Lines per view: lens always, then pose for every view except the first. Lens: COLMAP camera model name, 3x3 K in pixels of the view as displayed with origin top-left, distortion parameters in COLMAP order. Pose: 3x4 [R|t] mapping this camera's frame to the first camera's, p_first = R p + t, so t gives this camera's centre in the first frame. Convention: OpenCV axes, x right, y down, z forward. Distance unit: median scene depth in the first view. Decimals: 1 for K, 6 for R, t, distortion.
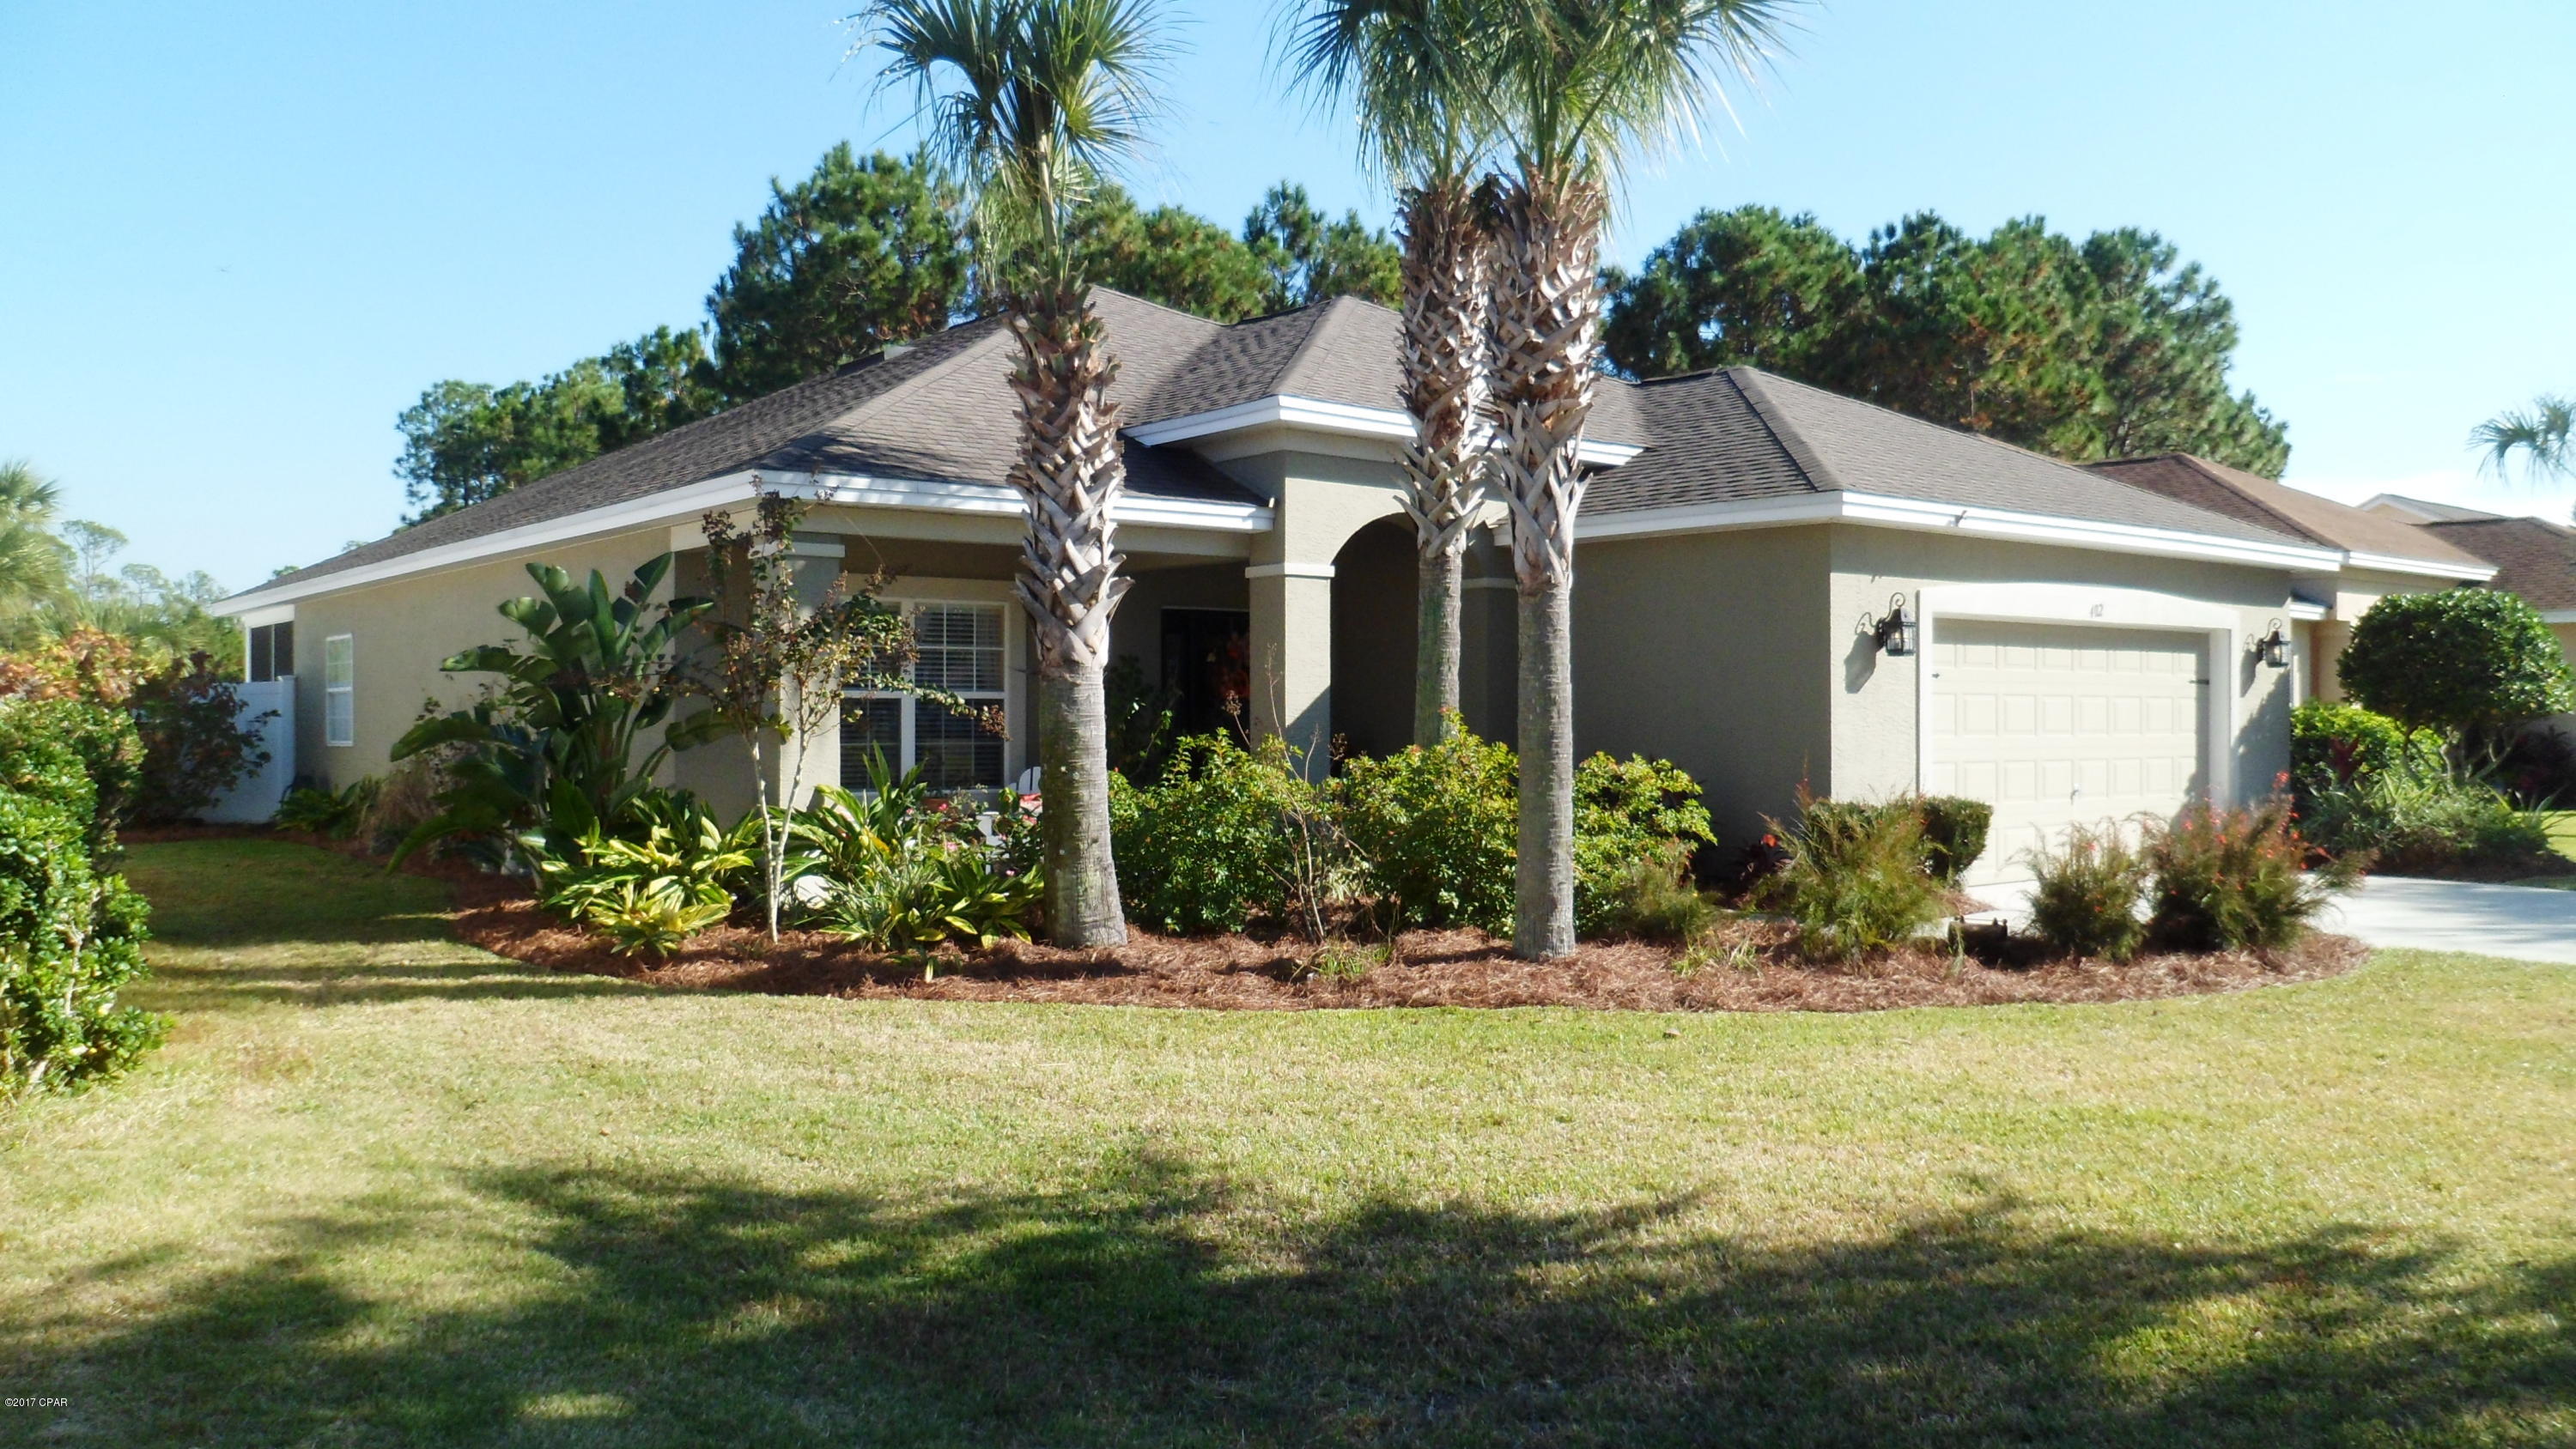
lens RADIAL K [[1996.1, 0, 1291.1], [0, 1996.1, 712.8], [0, 0, 1]] dist [-0.043093, 0.002240]
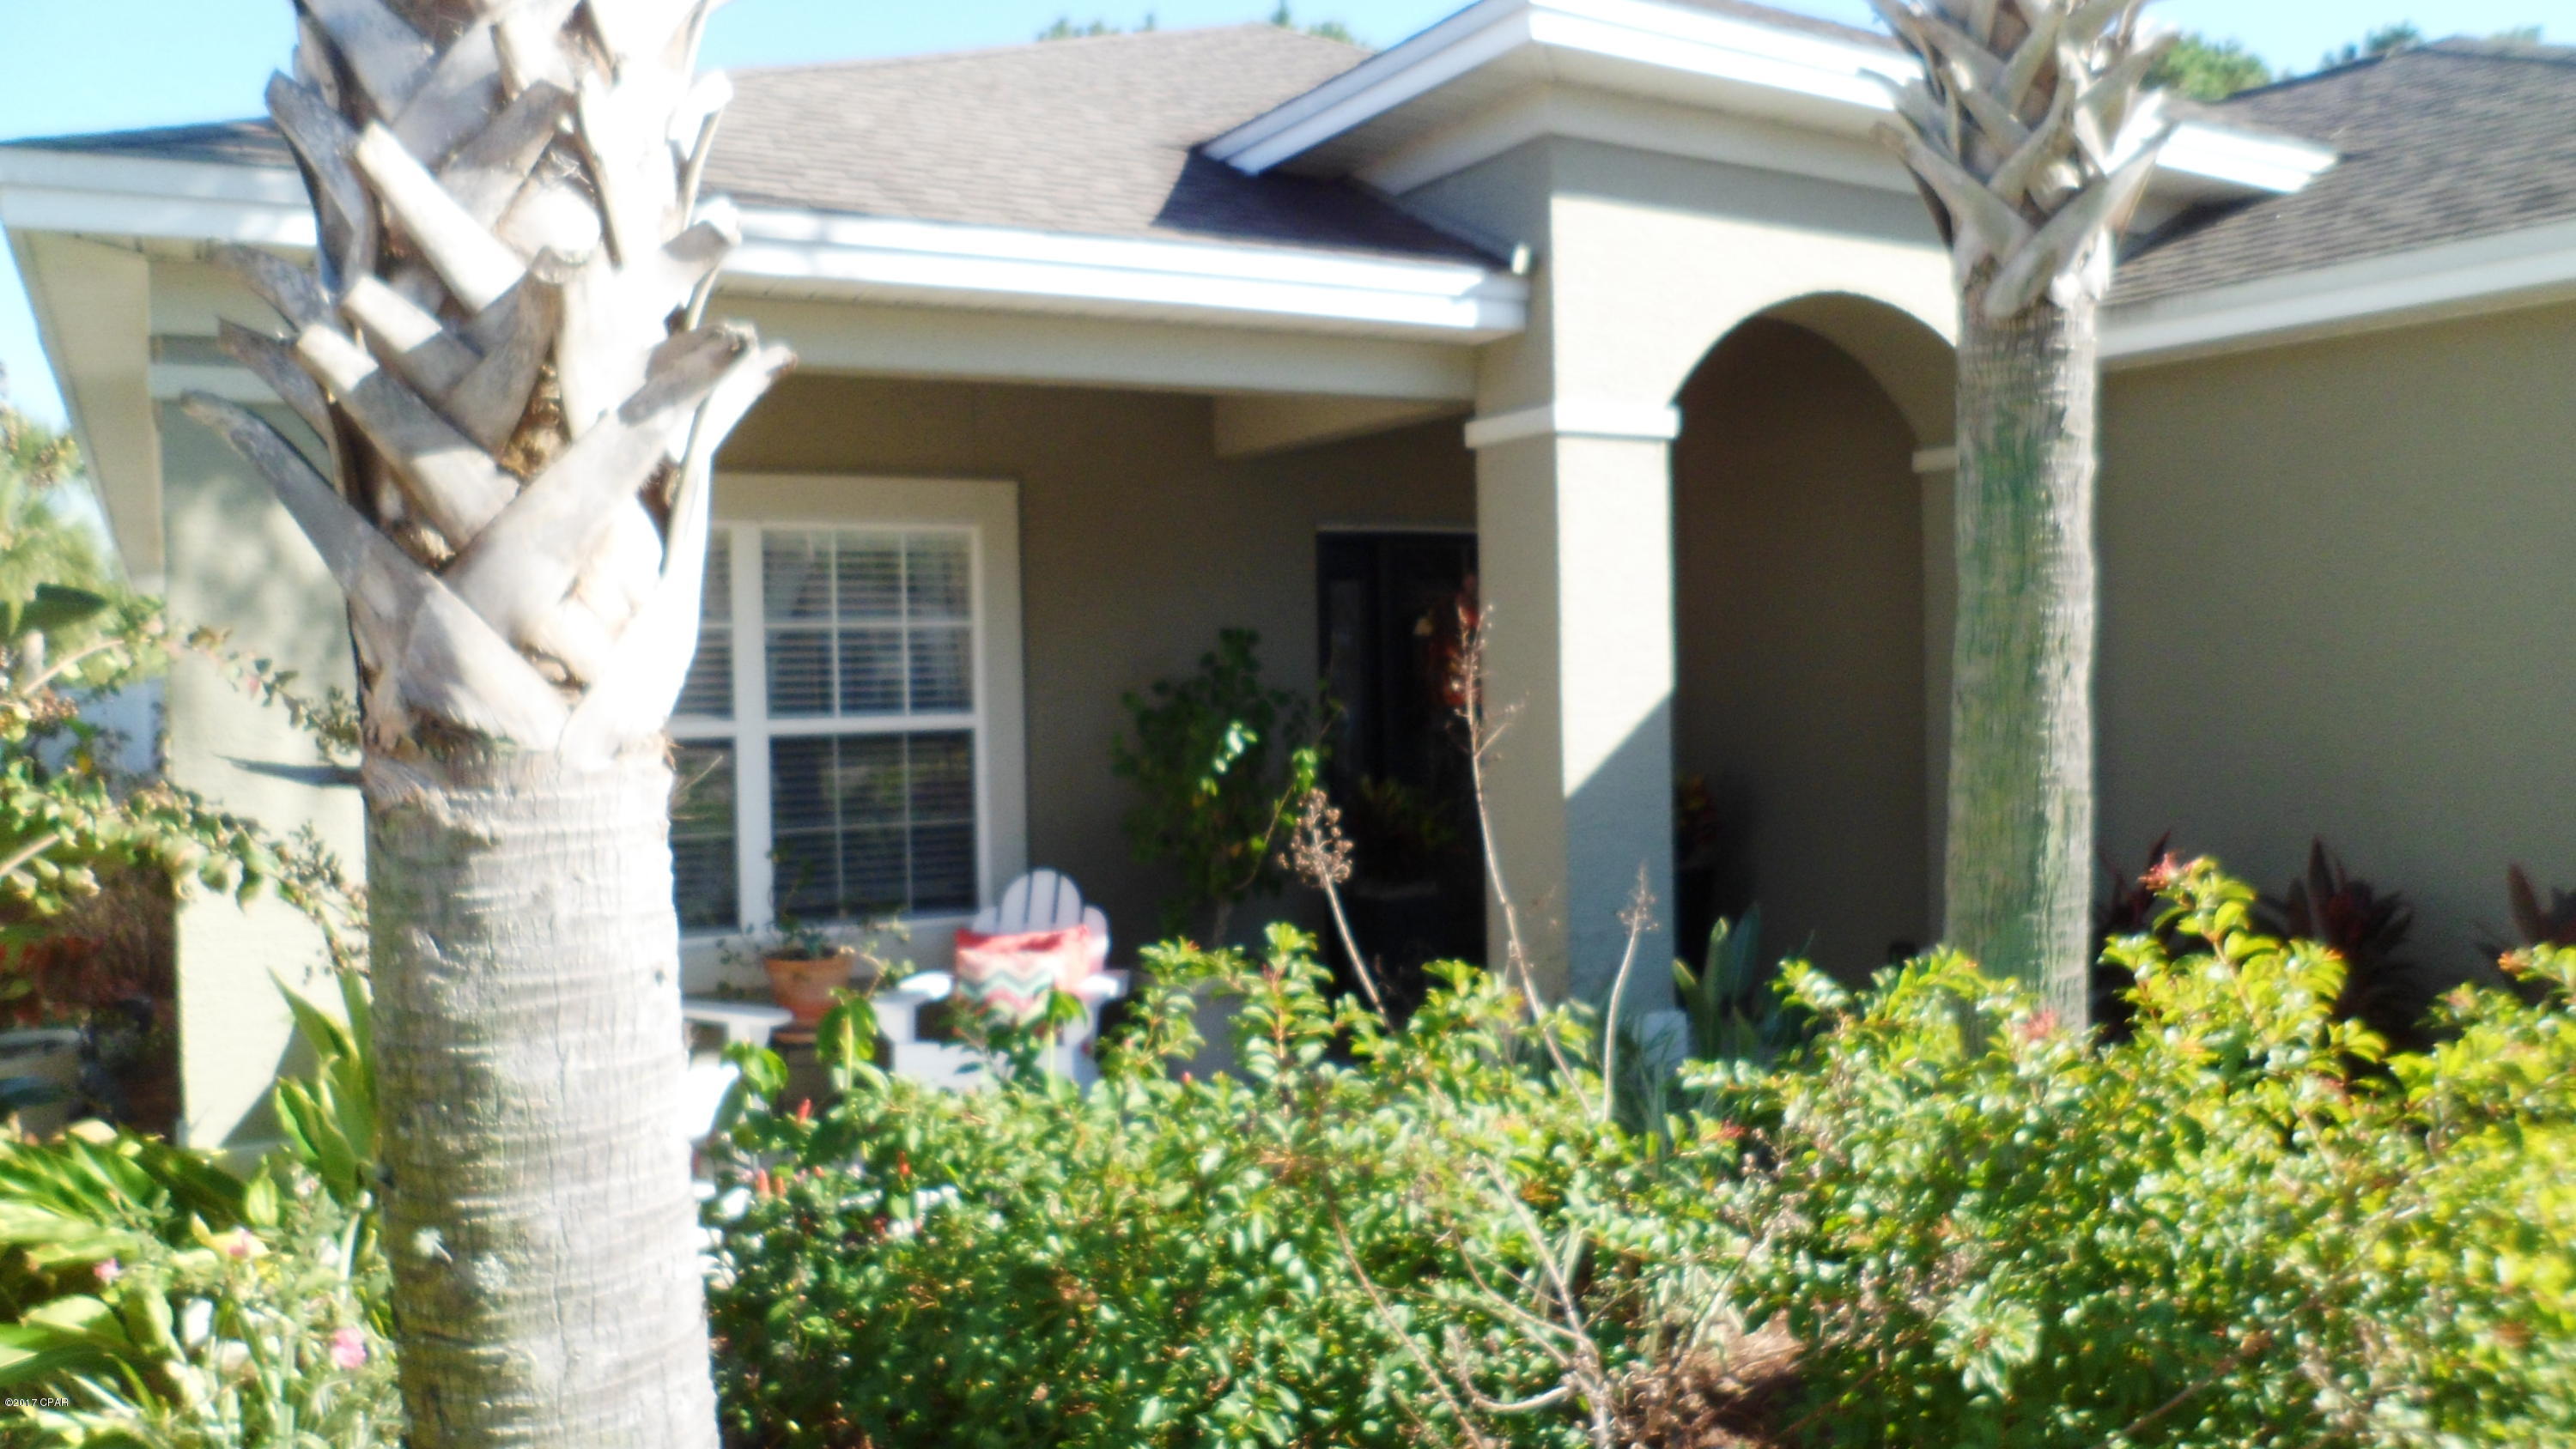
lens RADIAL K [[1996.1, 0, 1281.2], [0, 1996.1, 716.7], [0, 0, 1]] dist [-0.043093, 0.002240]
pose [[0.986610, -0.016647, -0.162243, 0.007151], [0.021230, 0.999422, 0.026561, -0.022144], [0.161707, -0.029650, 0.986393, 0.579863]]
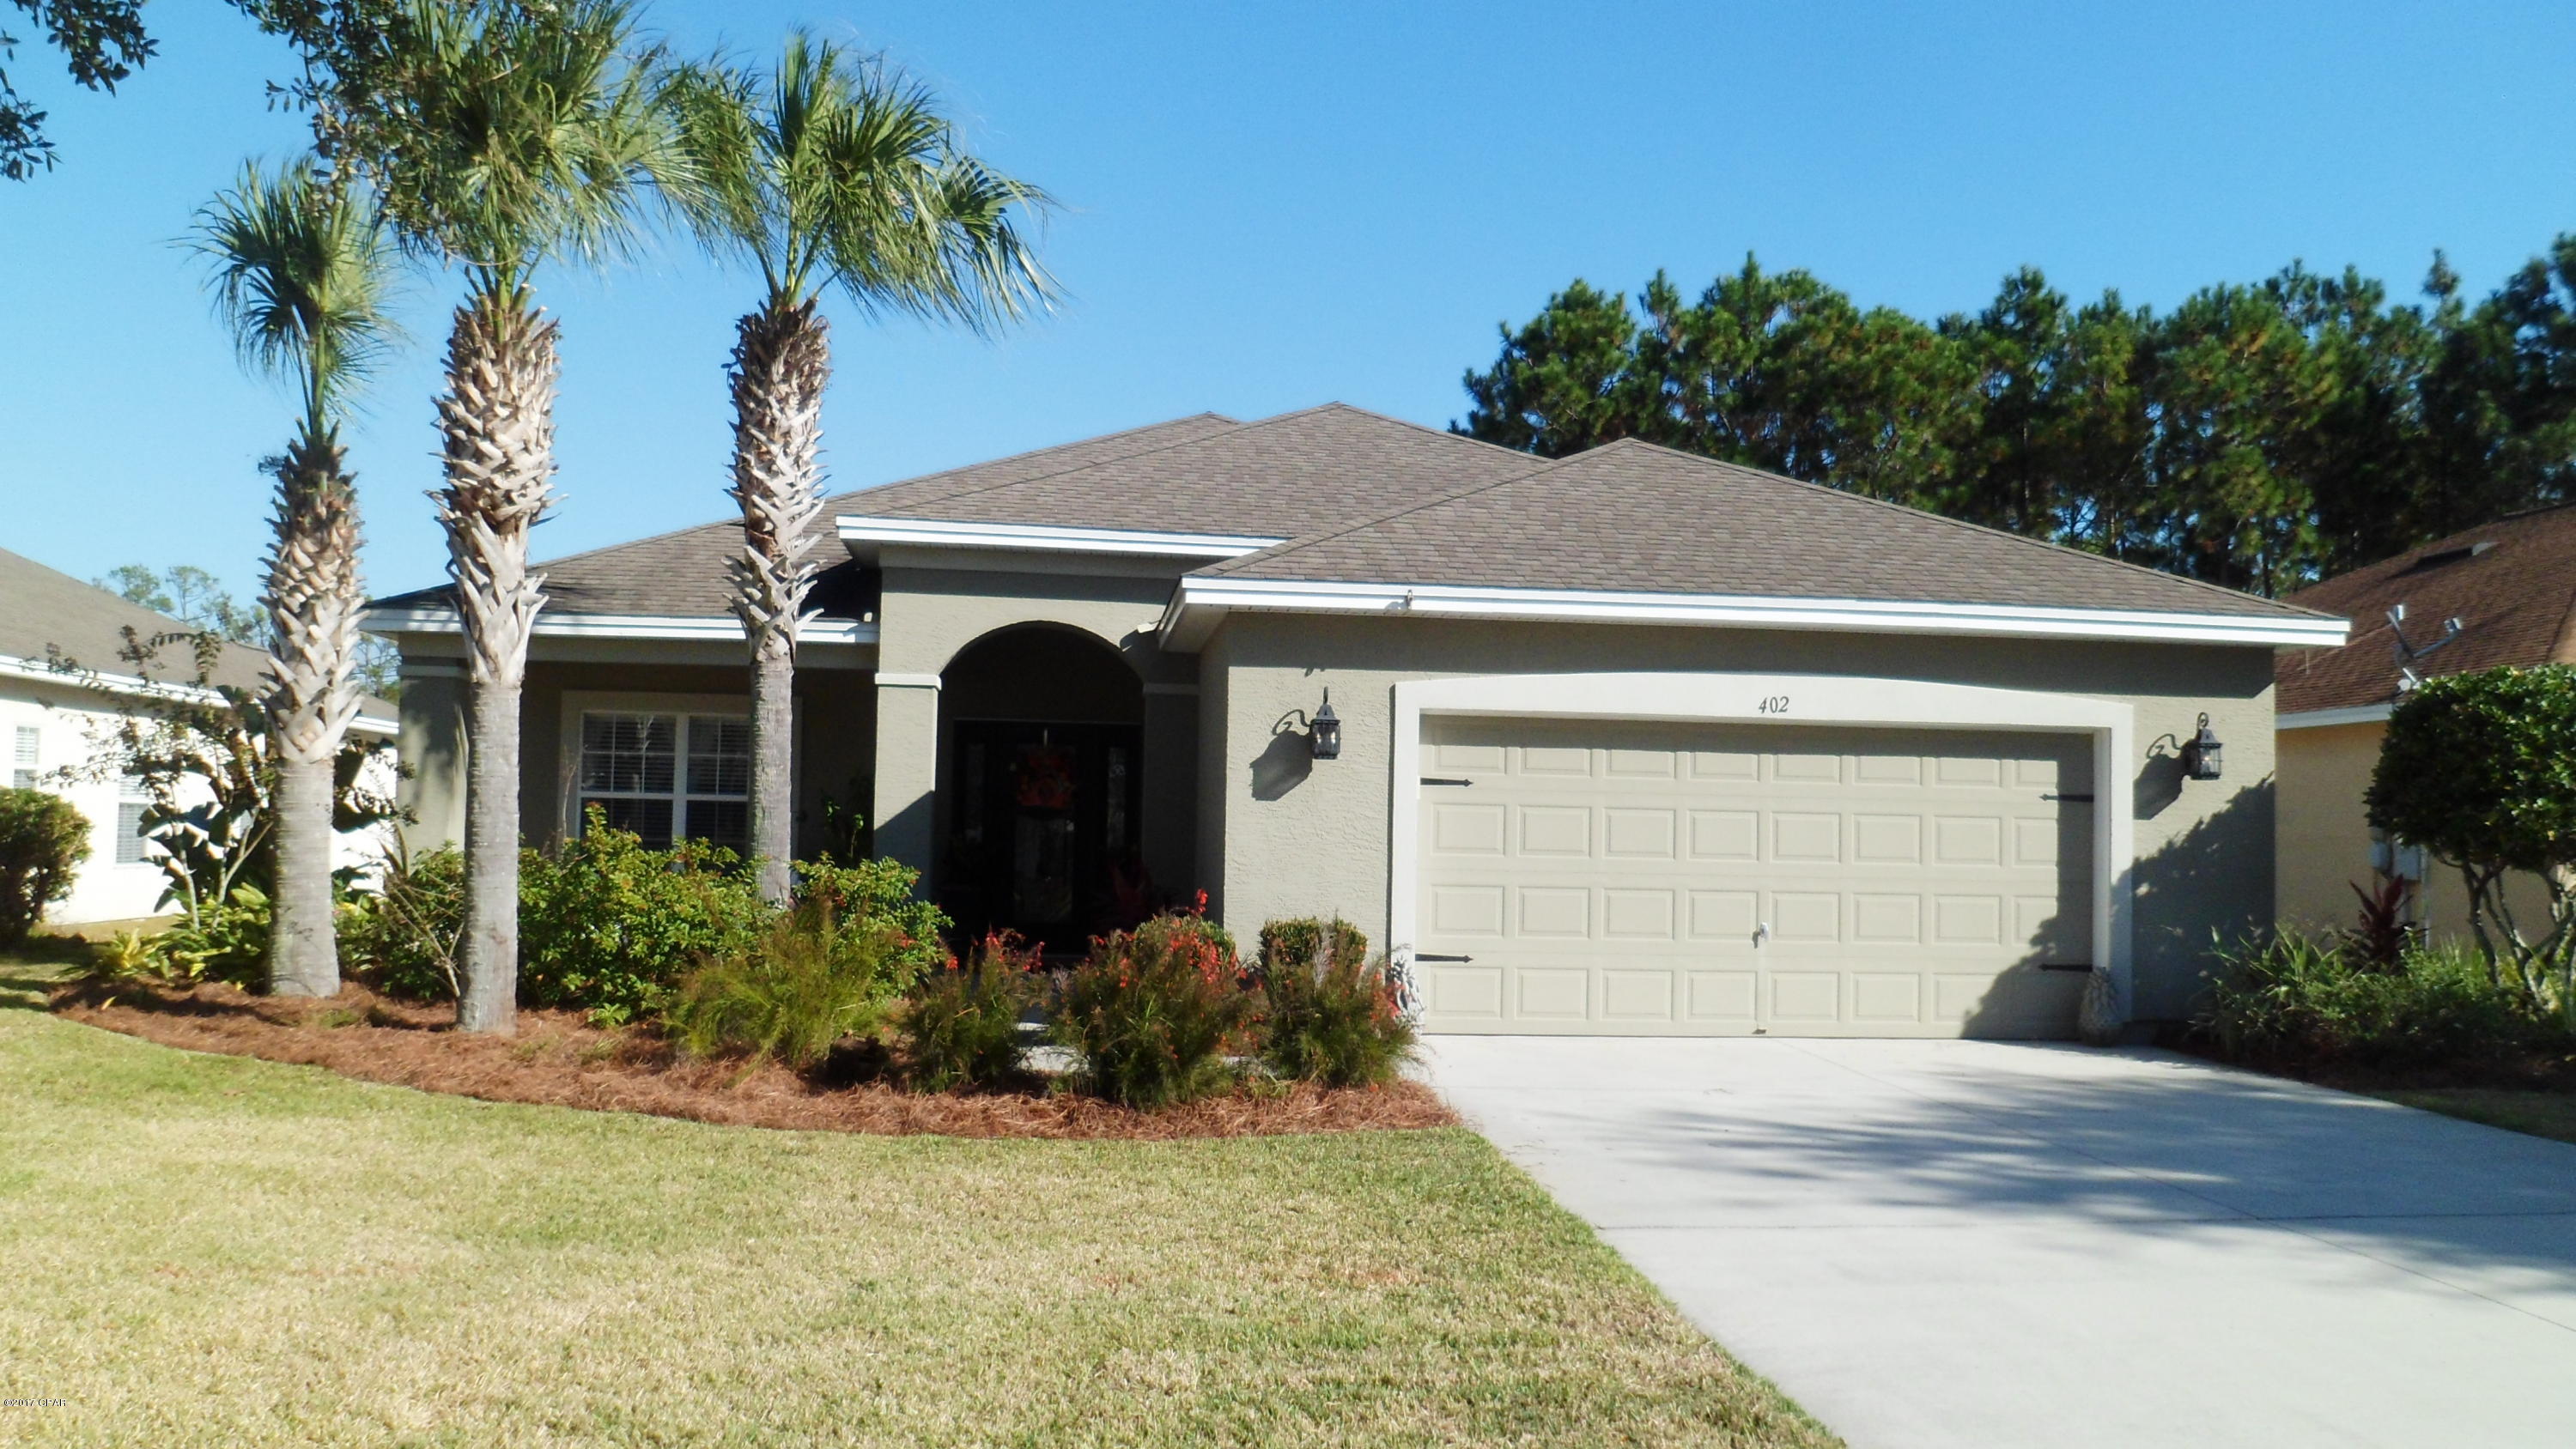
lens RADIAL K [[1996.1, 0, 1278.8], [0, 1996.1, 734.3], [0, 0, 1]] dist [-0.043093, 0.002240]
pose [[0.853886, -0.007294, -0.520409, 0.729440], [-0.021427, 0.998561, -0.049153, 0.003892], [0.520018, 0.053121, 0.852502, 0.215119]]
